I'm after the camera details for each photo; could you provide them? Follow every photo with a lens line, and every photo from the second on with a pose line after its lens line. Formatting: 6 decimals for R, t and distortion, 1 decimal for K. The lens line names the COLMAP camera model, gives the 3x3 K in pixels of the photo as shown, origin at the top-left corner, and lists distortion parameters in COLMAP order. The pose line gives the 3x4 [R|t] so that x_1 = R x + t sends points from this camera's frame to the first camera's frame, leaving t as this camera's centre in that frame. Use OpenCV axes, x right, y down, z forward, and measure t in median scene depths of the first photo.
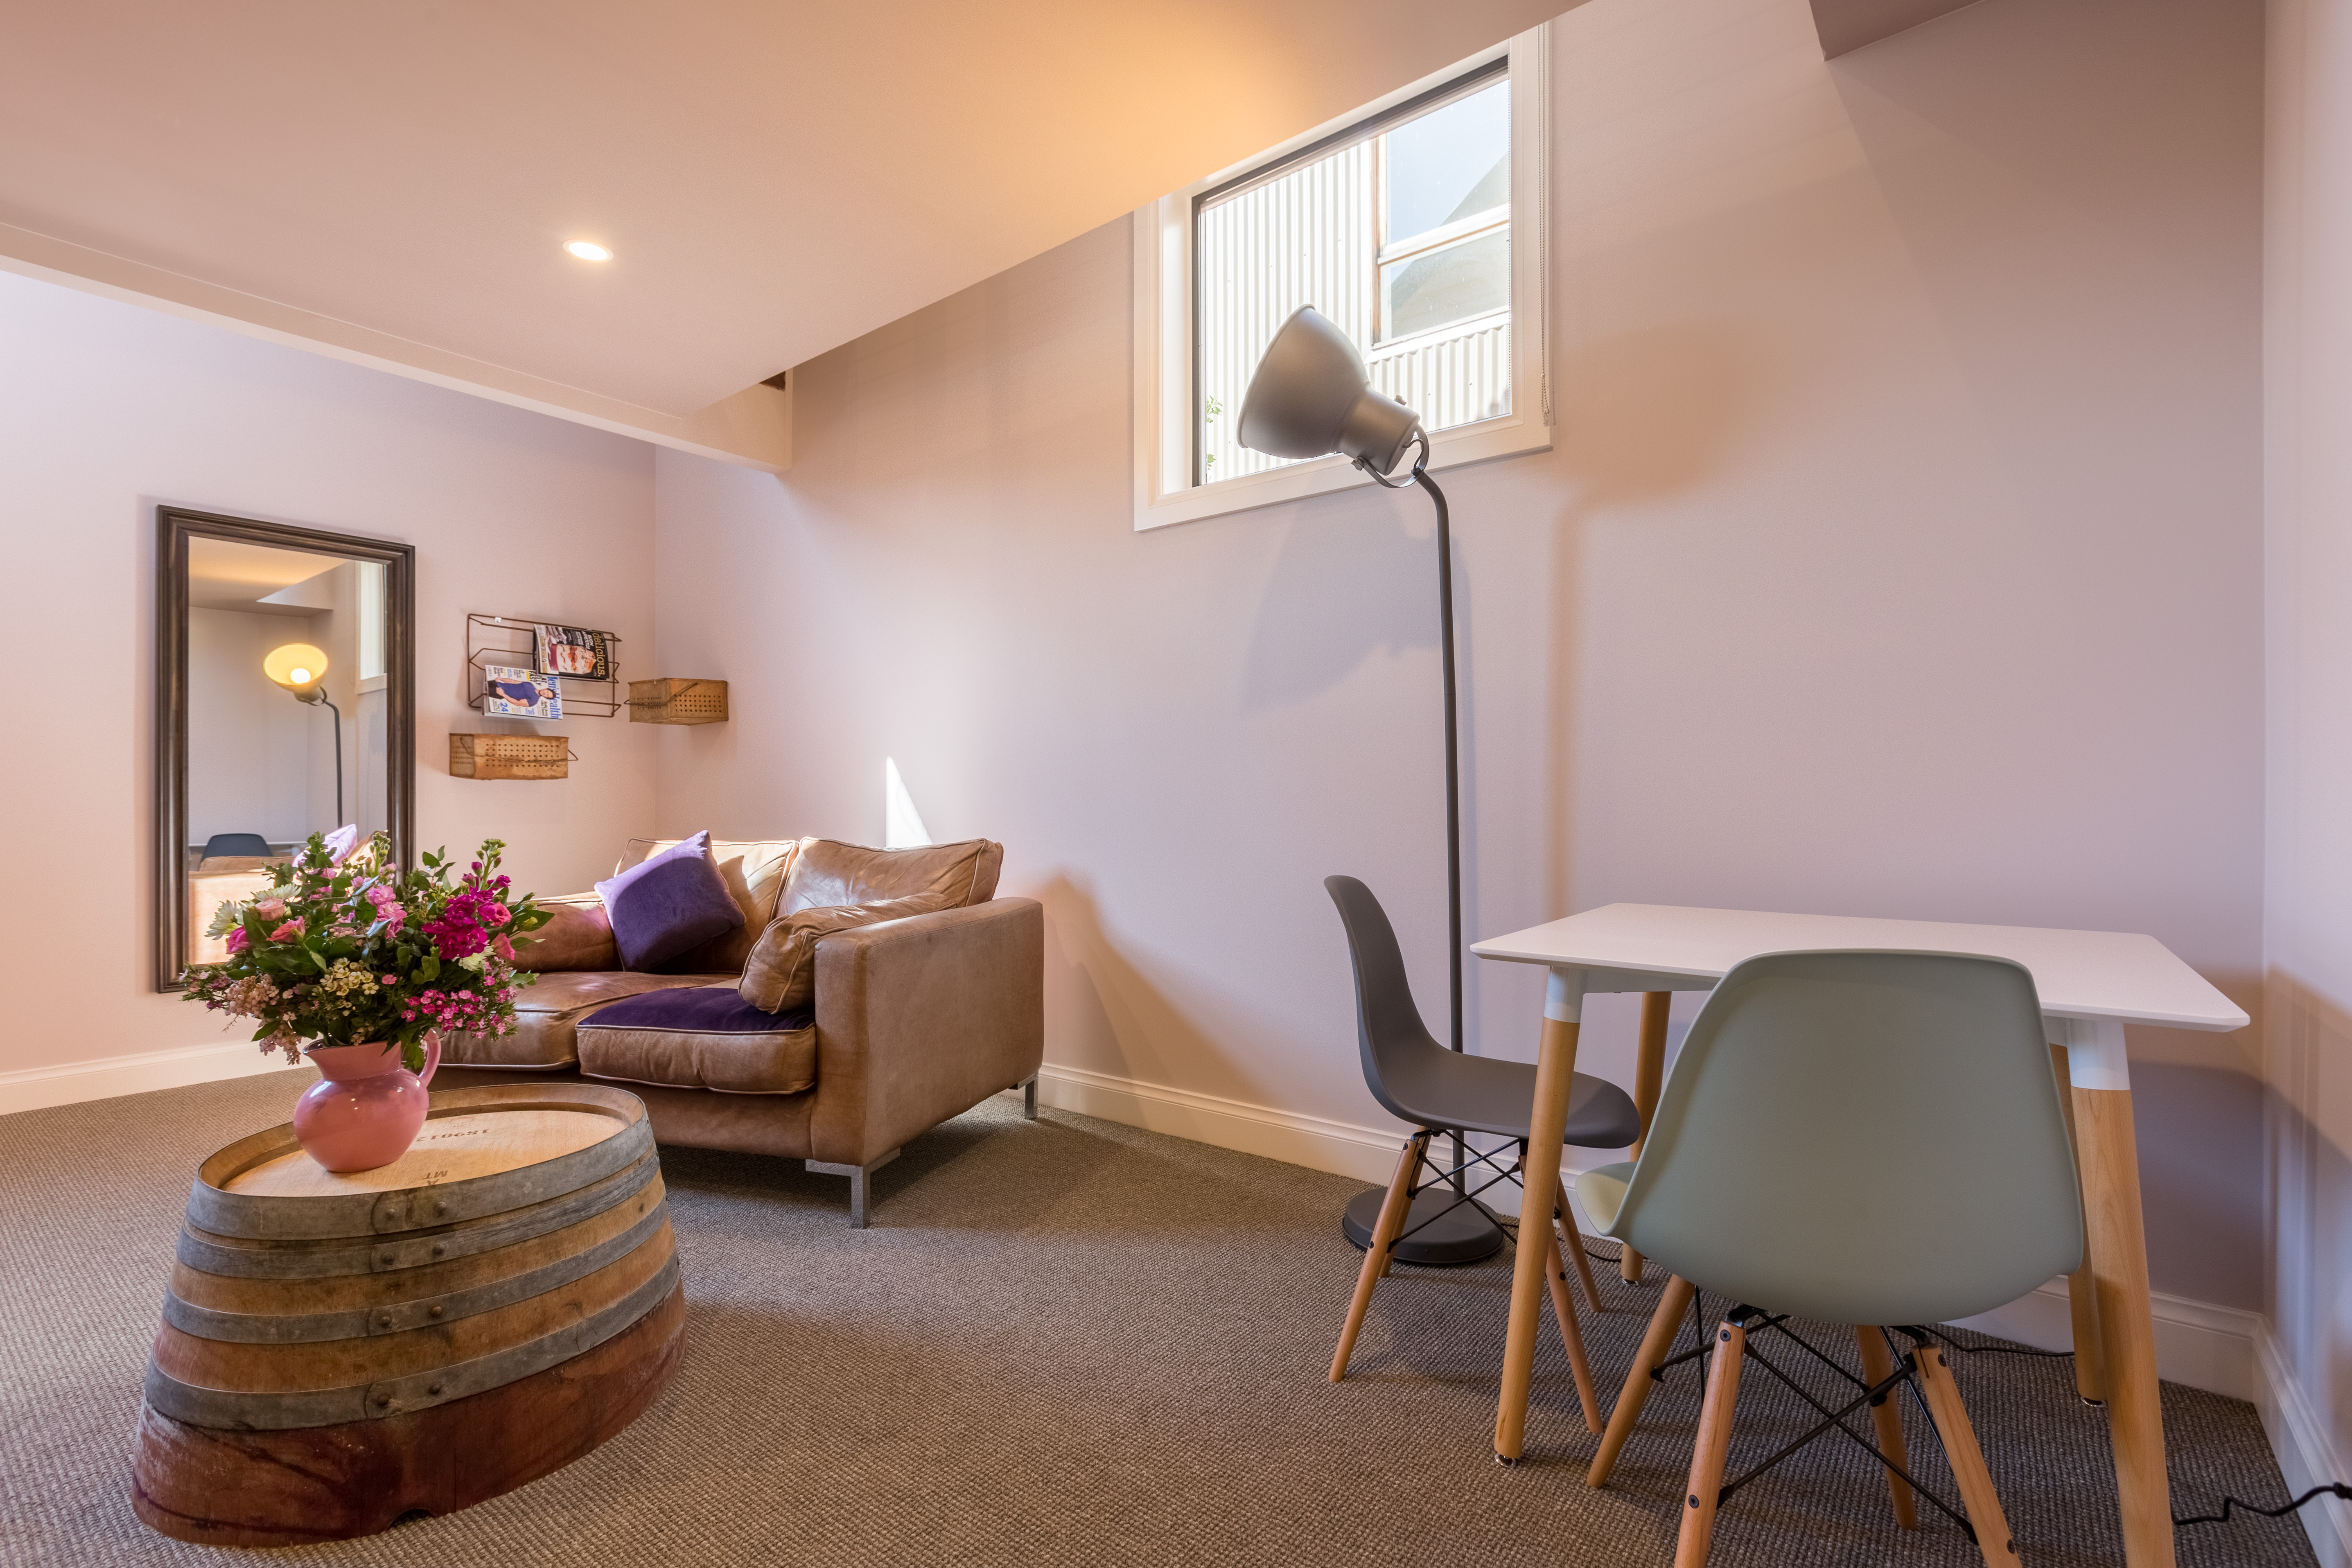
lens RADIAL K [[1078.5, 0, 1178.9], [0, 1078.5, 798.7], [0, 0, 1]] dist [-0.000382, -0.001741]
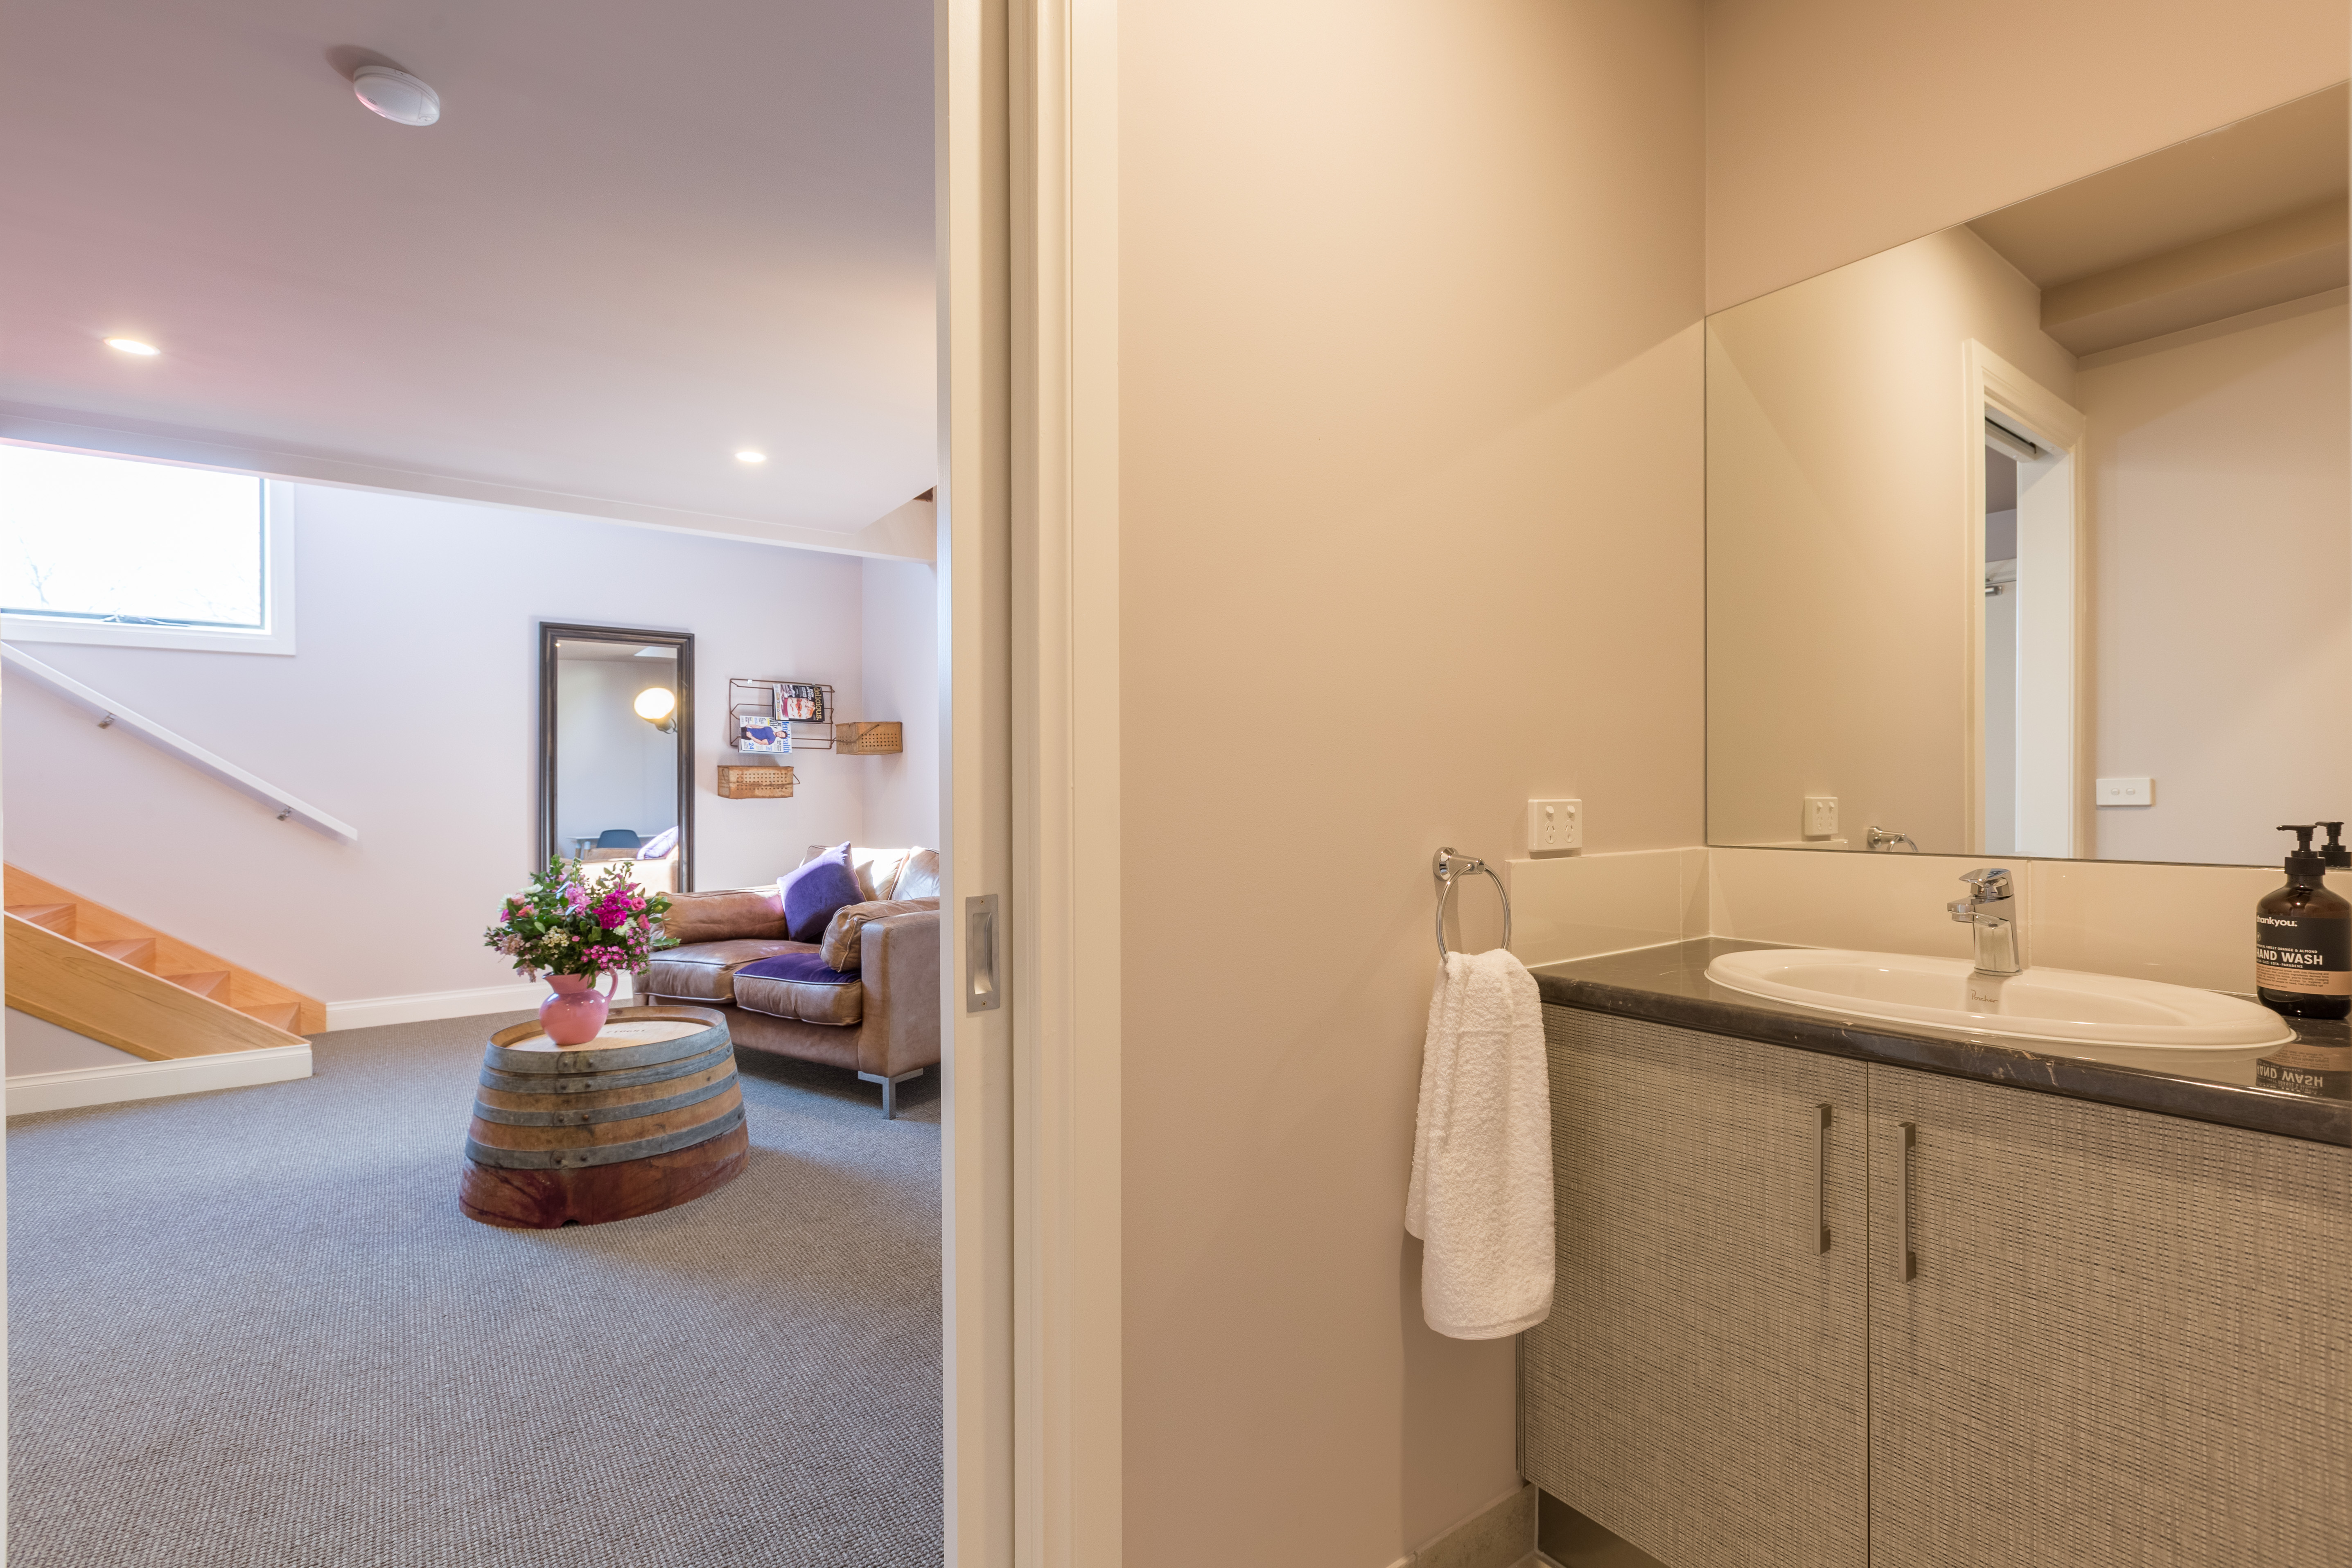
lens RADIAL K [[1078.5, 0, 1175.2], [0, 1078.5, 781.8], [0, 0, 1]] dist [-0.000382, -0.001741]
pose [[0.961098, -0.003853, -0.276182, 0.500115], [0.002919, 0.999989, -0.003794, -0.058778], [0.276193, 0.002840, 0.961098, -0.317793]]
